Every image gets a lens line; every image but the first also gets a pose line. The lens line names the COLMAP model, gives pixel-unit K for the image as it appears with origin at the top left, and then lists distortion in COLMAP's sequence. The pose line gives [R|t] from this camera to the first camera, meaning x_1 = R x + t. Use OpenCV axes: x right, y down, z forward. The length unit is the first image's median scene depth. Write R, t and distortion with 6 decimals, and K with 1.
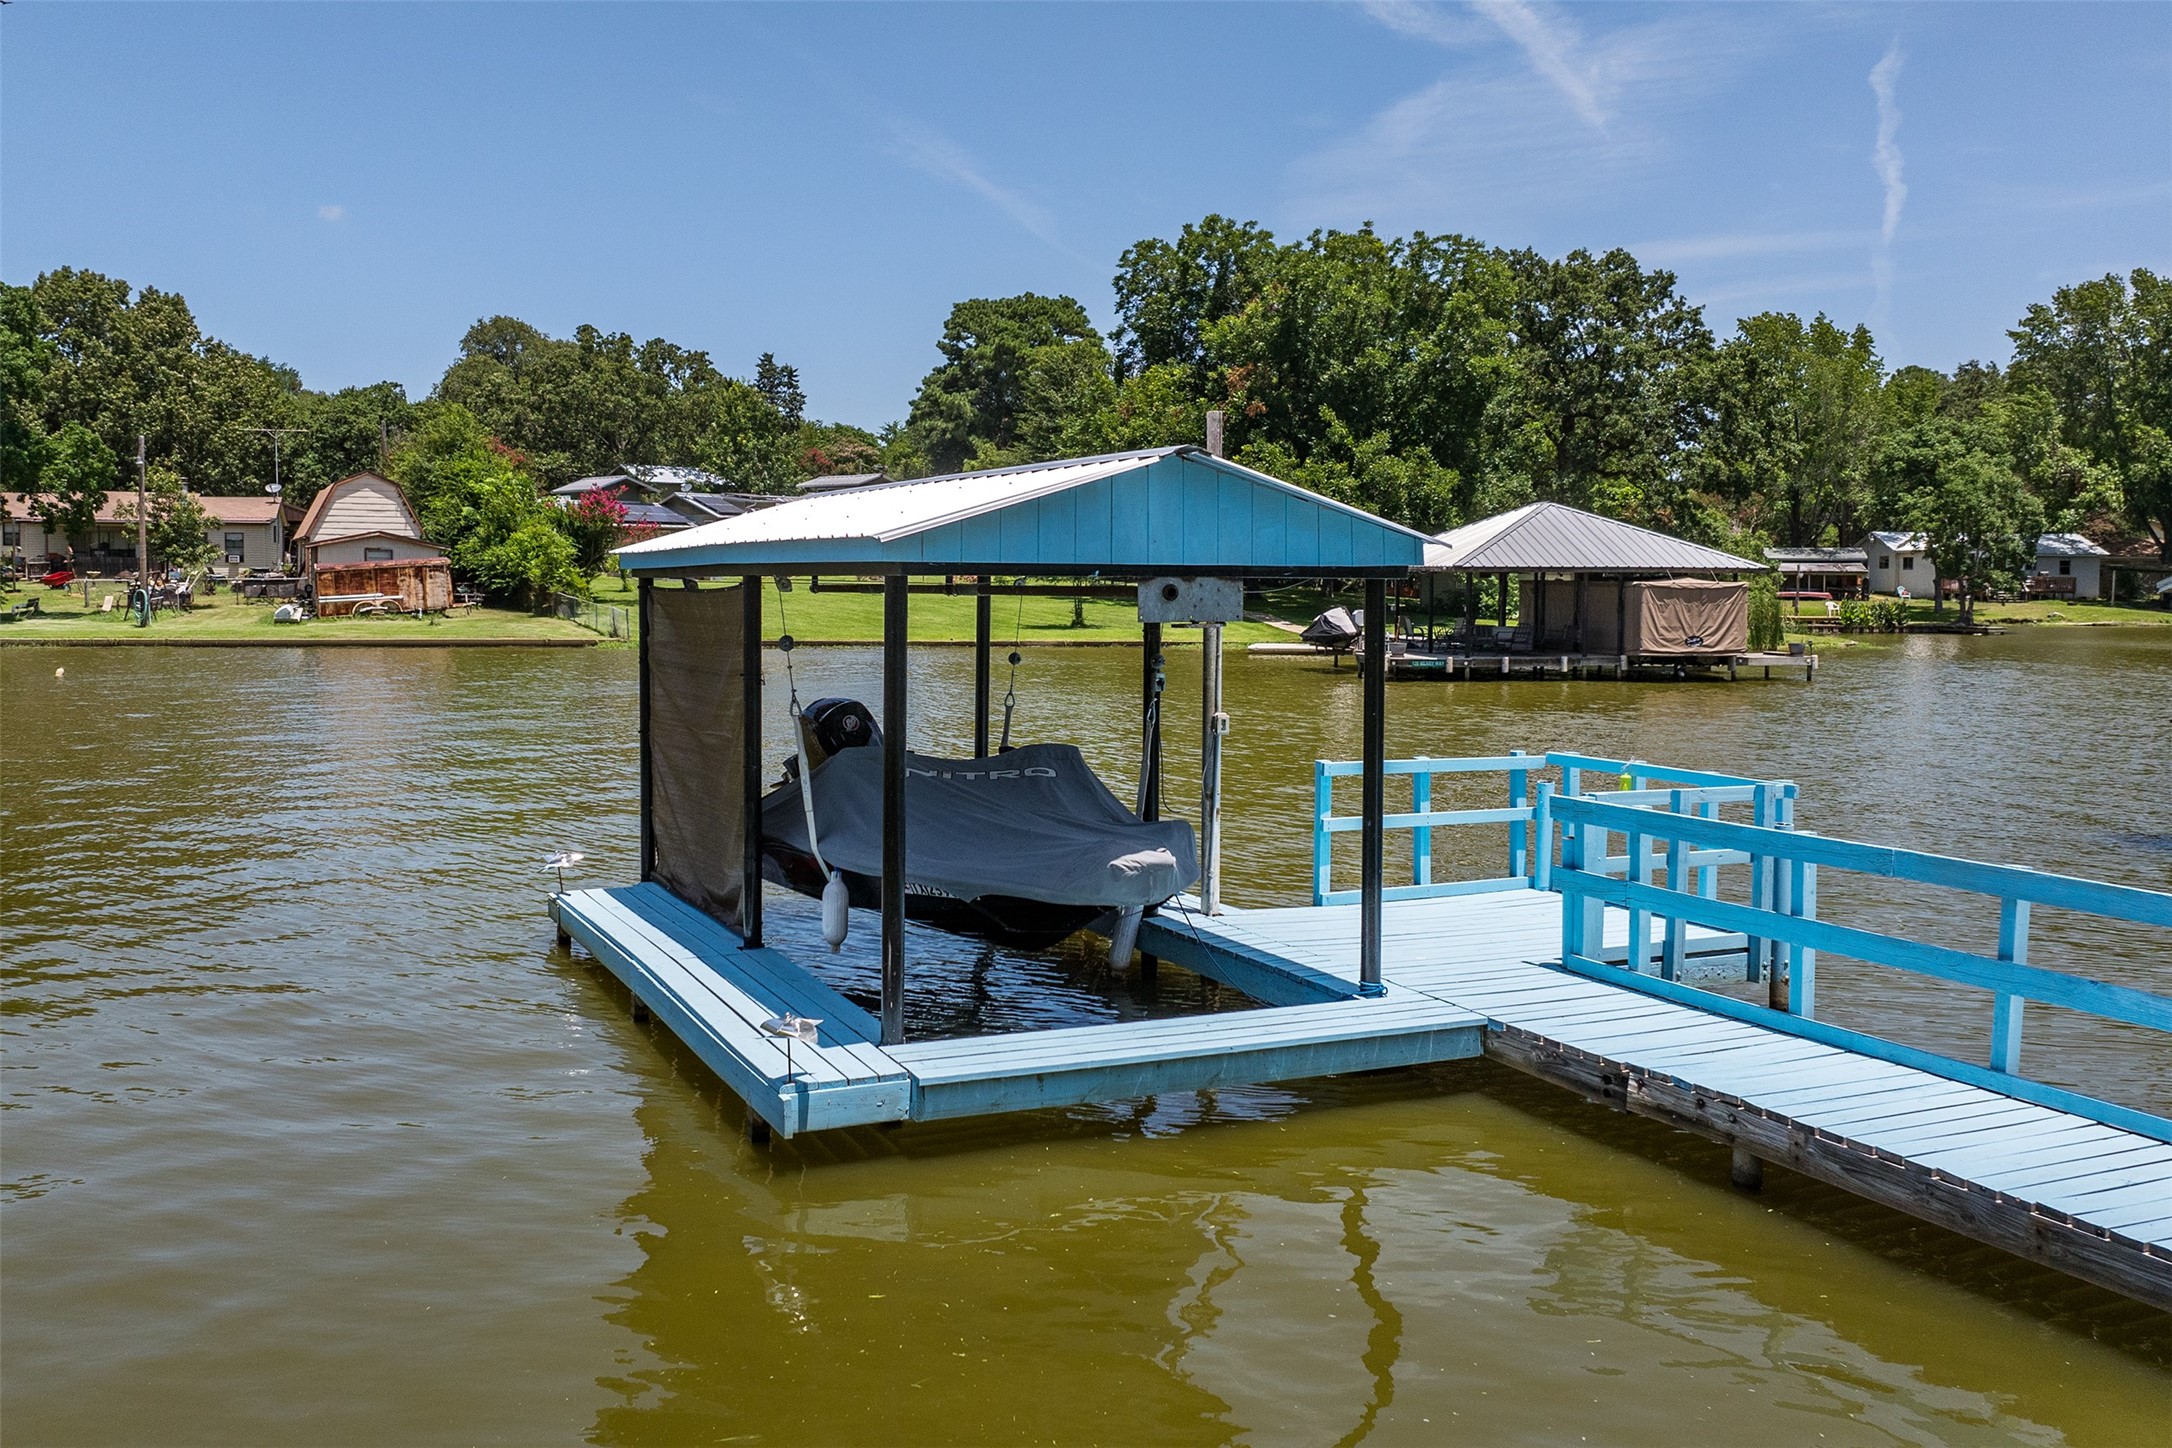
lens RADIAL K [[1941.0, 0, 1086.3], [0, 1941.0, 725.2], [0, 0, 1]] dist [-0.015171, -0.012851]
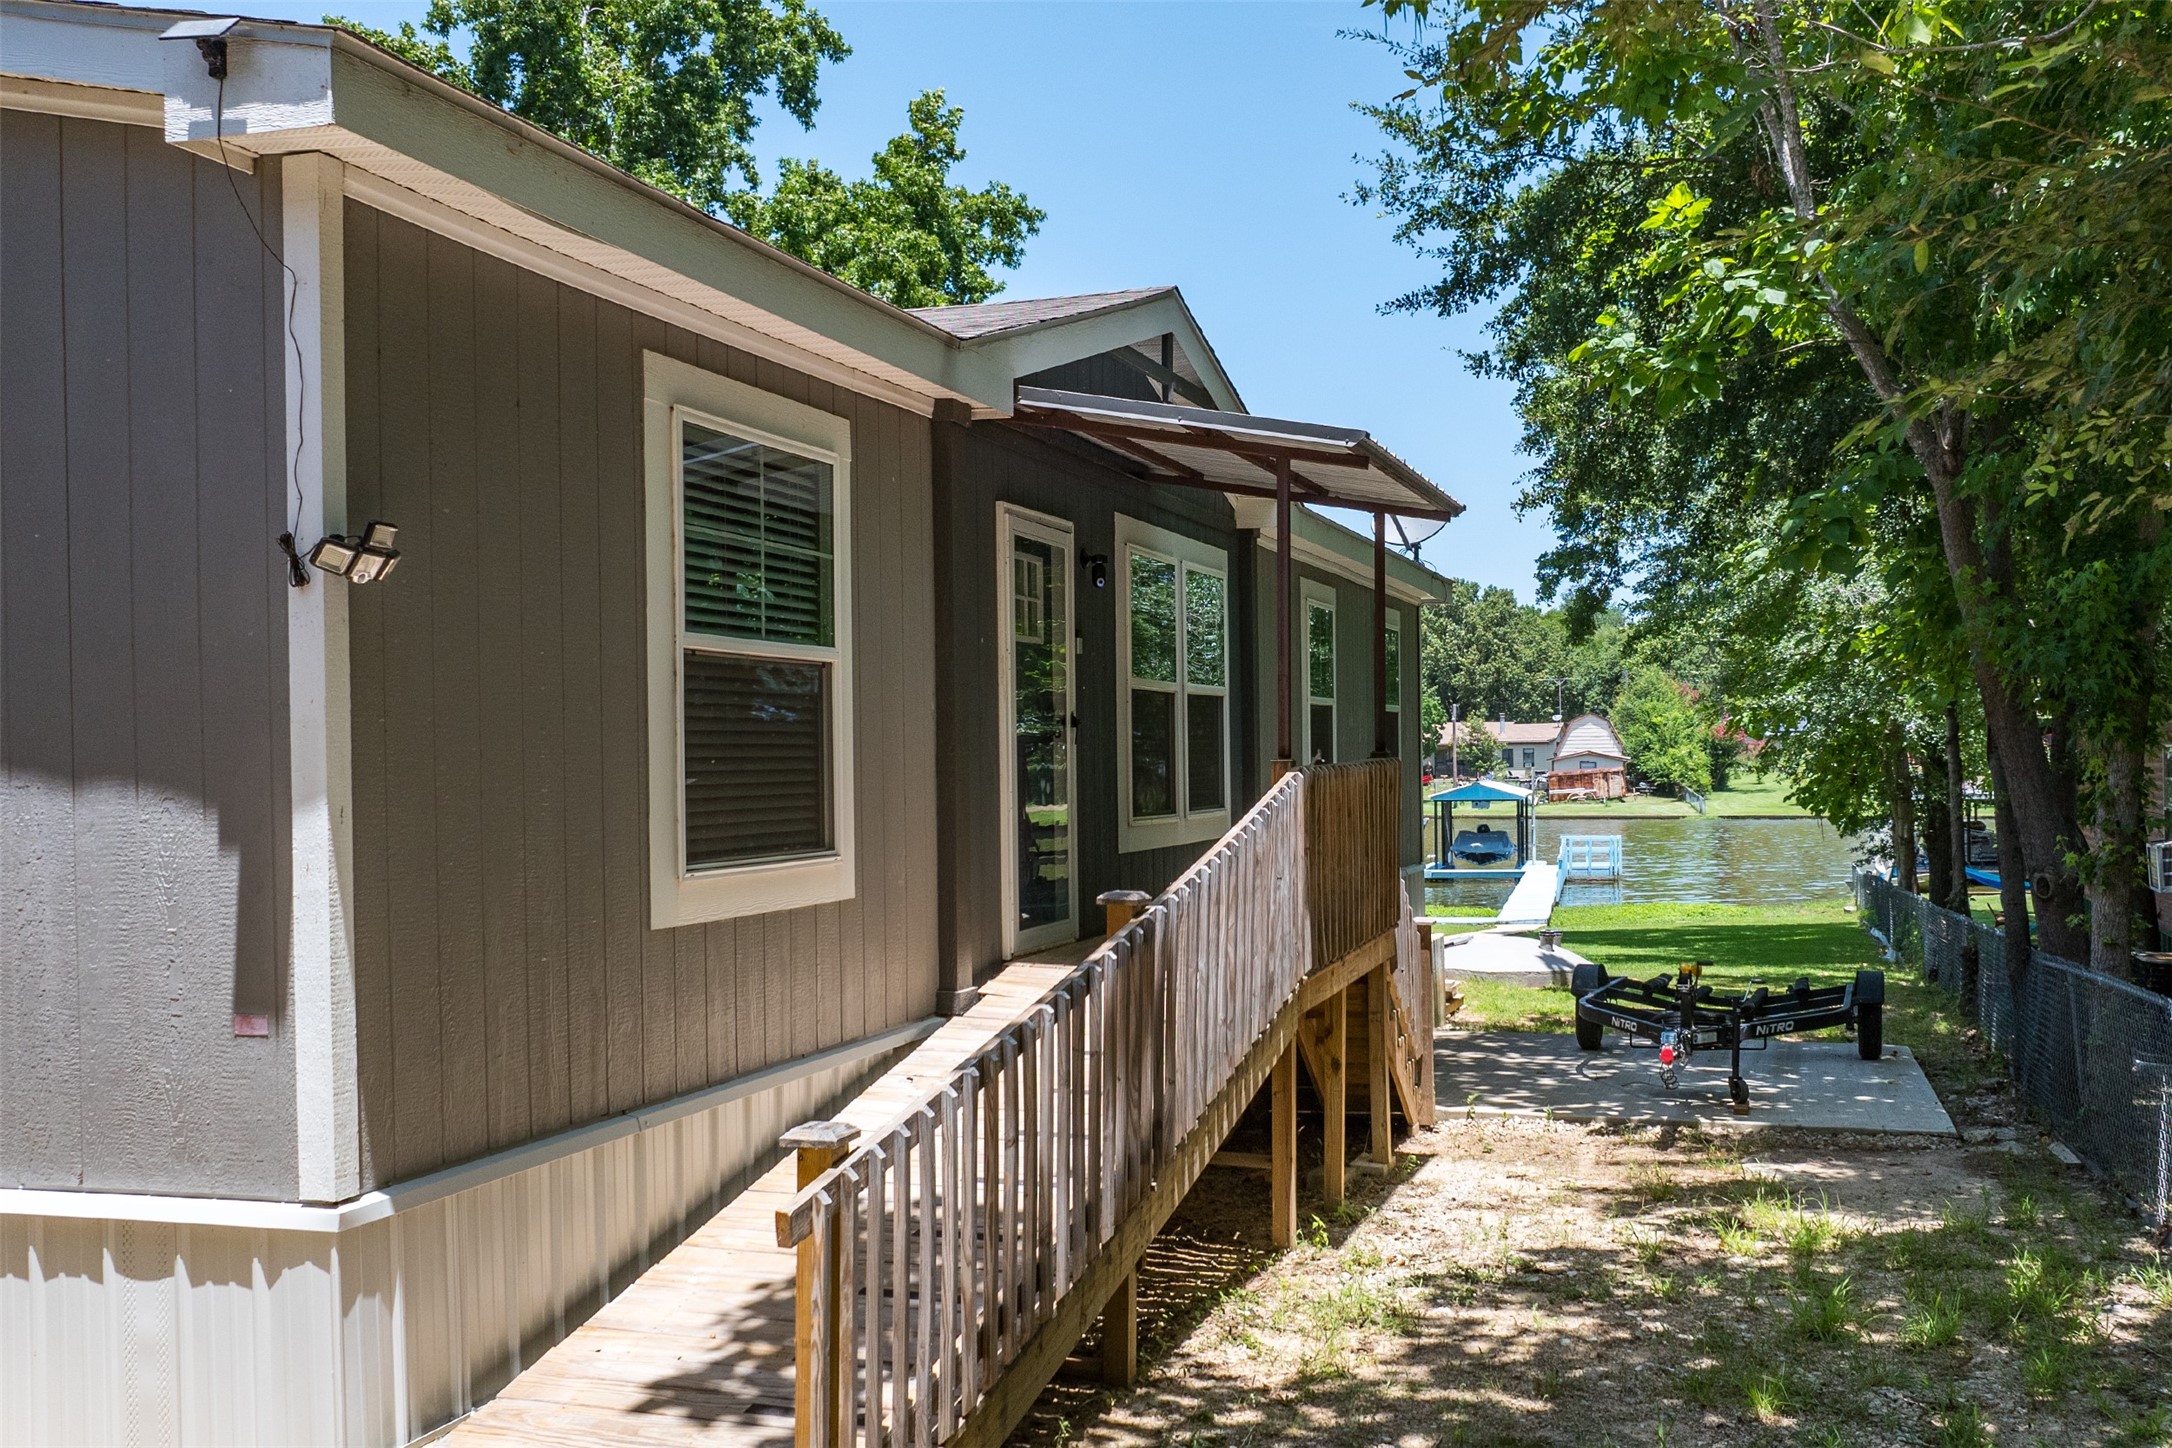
lens RADIAL K [[1941.0, 0, 1085.5], [0, 1941.0, 727.6], [0, 0, 1]] dist [-0.015171, -0.012851]
pose [[0.770133, -0.025645, -0.637368, 0.339970], [-0.033731, 0.996156, -0.080838, 0.027564], [0.636991, 0.083754, 0.766308, -0.519100]]
